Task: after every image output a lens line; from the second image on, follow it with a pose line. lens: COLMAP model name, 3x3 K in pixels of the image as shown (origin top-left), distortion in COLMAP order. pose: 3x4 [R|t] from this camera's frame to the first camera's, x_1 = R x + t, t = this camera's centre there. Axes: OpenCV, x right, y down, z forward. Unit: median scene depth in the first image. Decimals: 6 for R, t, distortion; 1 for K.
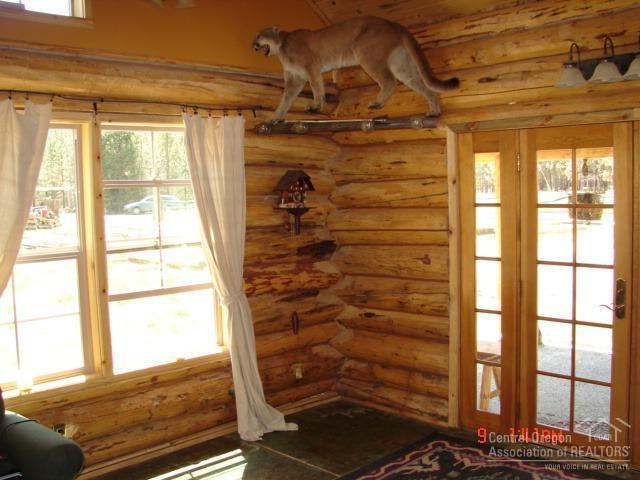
lens RADIAL K [[689.8, 0, 320.0], [0, 689.8, 240.0], [0, 0, 1]] dist [-0.169056, 0.153053]
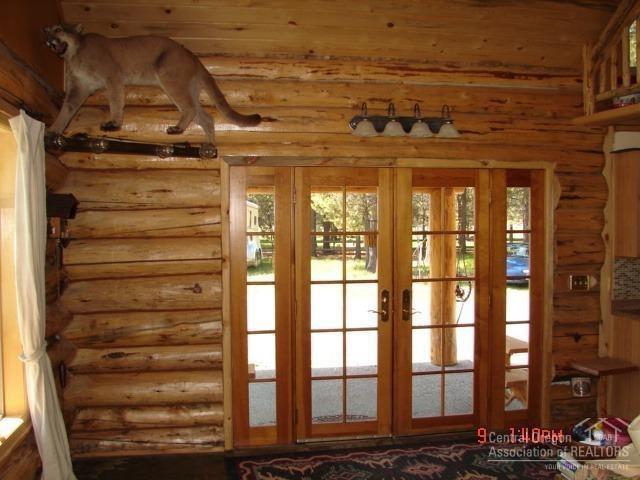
lens RADIAL K [[689.8, 0, 320.0], [0, 689.8, 240.0], [0, 0, 1]] dist [-0.169056, 0.153053]
pose [[0.583225, -0.003088, 0.812305, -0.579810], [0.053623, 0.997958, -0.034707, 0.001859], [-0.810539, 0.063800, 0.582199, 0.281423]]
